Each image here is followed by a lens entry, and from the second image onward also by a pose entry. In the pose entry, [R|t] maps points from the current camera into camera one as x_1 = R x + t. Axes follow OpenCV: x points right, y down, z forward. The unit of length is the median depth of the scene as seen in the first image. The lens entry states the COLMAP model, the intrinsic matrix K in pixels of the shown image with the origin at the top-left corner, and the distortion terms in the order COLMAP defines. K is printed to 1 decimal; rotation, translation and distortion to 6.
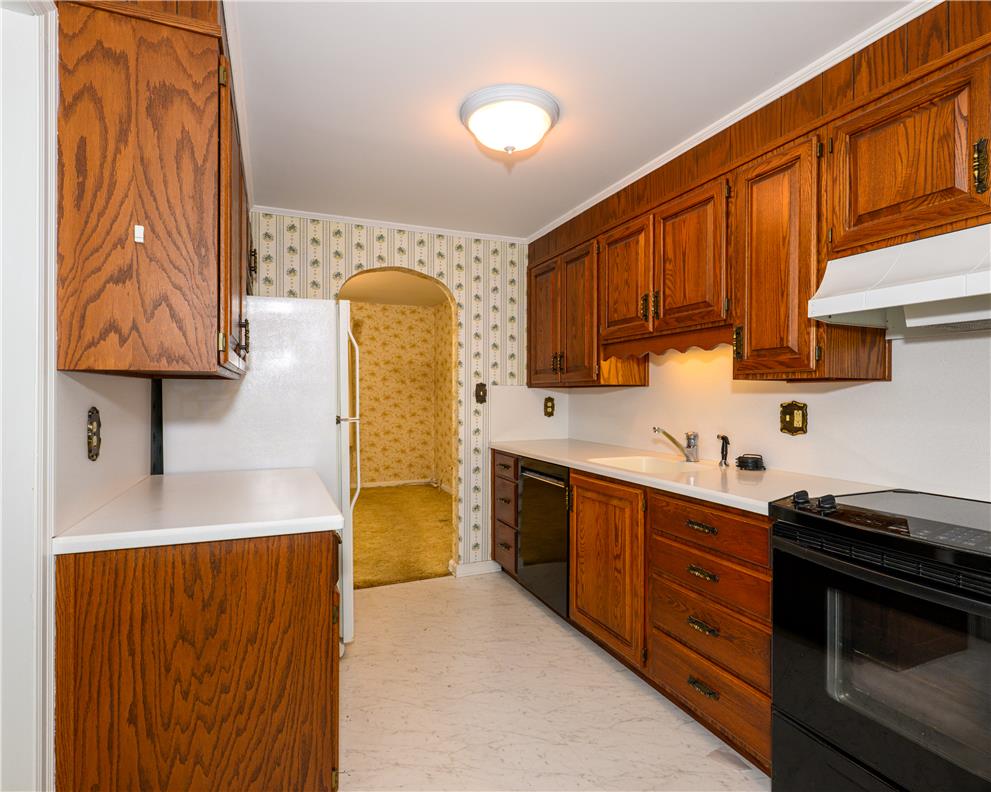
lens RADIAL K [[530.3, 0, 496.4], [0, 530.3, 395.0], [0, 0, 1]] dist [0.000640, 0.000167]
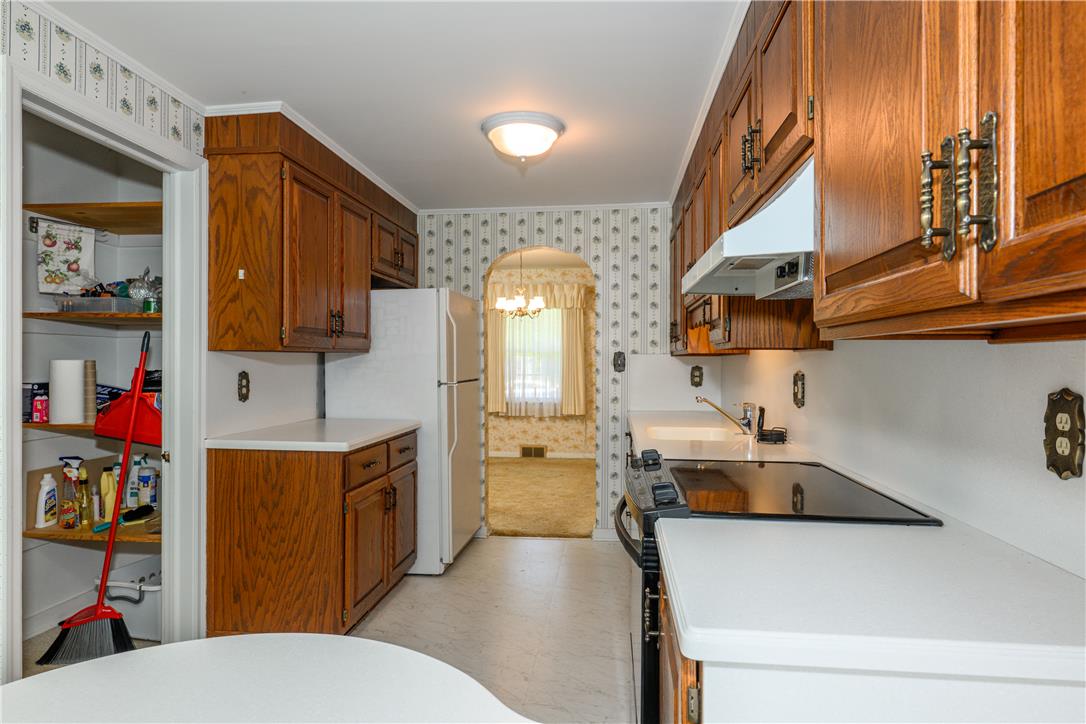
lens RADIAL K [[639.1, 0, 541.6], [0, 639.1, 360.9], [0, 0, 1]] dist [-0.001414, -0.000216]
pose [[0.870548, -0.000551, -0.492084, 1.194422], [-0.000598, 0.999997, -0.002178, -0.006816], [0.492084, 0.002190, 0.870545, -0.355588]]
